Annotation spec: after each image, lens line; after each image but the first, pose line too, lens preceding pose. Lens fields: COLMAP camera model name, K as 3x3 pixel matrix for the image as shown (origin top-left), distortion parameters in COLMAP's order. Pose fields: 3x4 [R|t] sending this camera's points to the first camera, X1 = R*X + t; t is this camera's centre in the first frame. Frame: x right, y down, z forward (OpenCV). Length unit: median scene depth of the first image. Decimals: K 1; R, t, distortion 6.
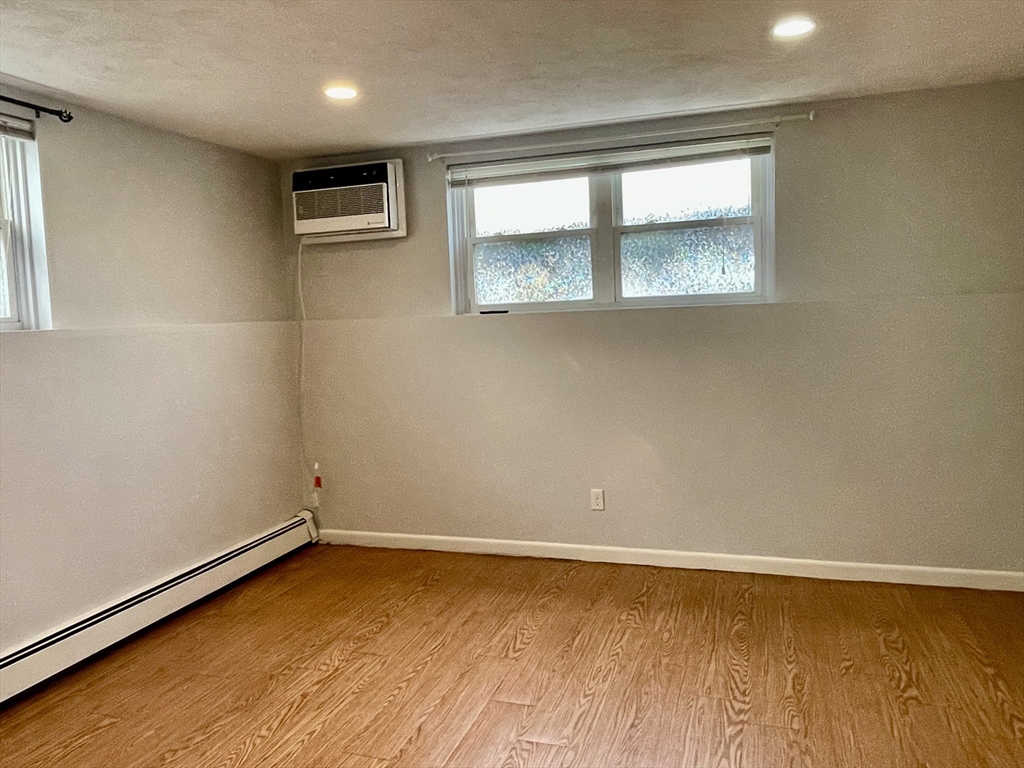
lens RADIAL K [[760.6, 0, 512.0], [0, 760.6, 384.0], [0, 0, 1]] dist [0.010711, -0.040998]
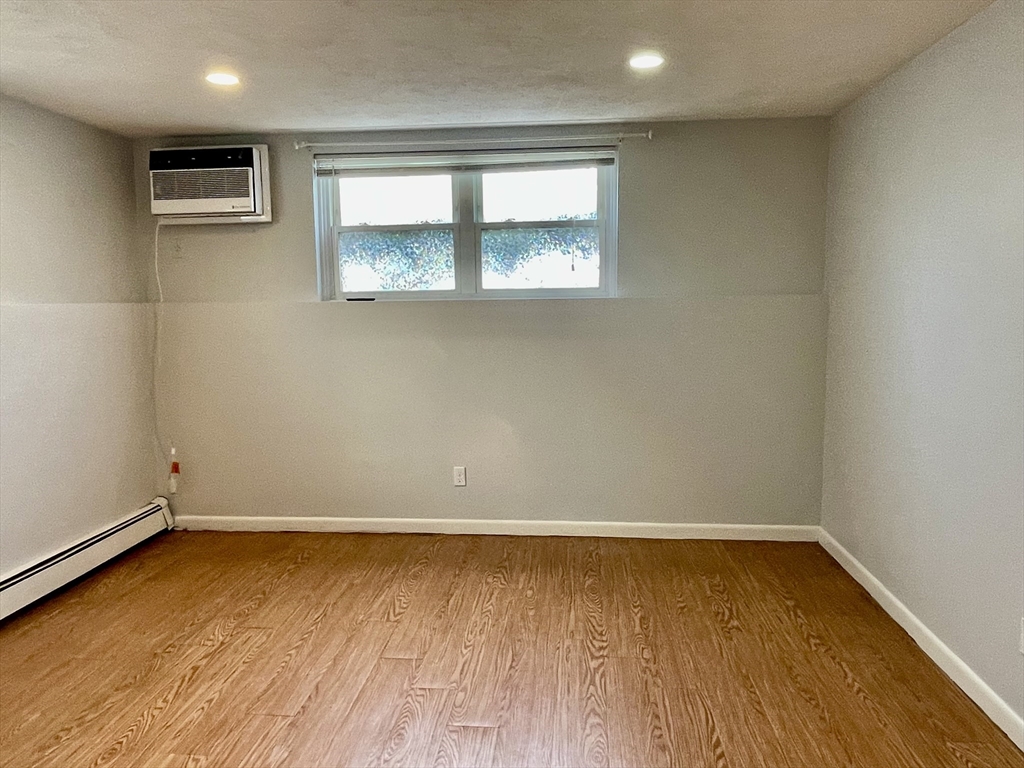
lens RADIAL K [[760.6, 0, 512.0], [0, 760.6, 384.0], [0, 0, 1]] dist [0.010711, -0.040998]
pose [[0.972253, 0.000877, 0.233930, -0.081387], [-0.003394, 0.999941, 0.010358, 0.012024], [-0.233907, -0.010865, 0.972198, -0.074679]]
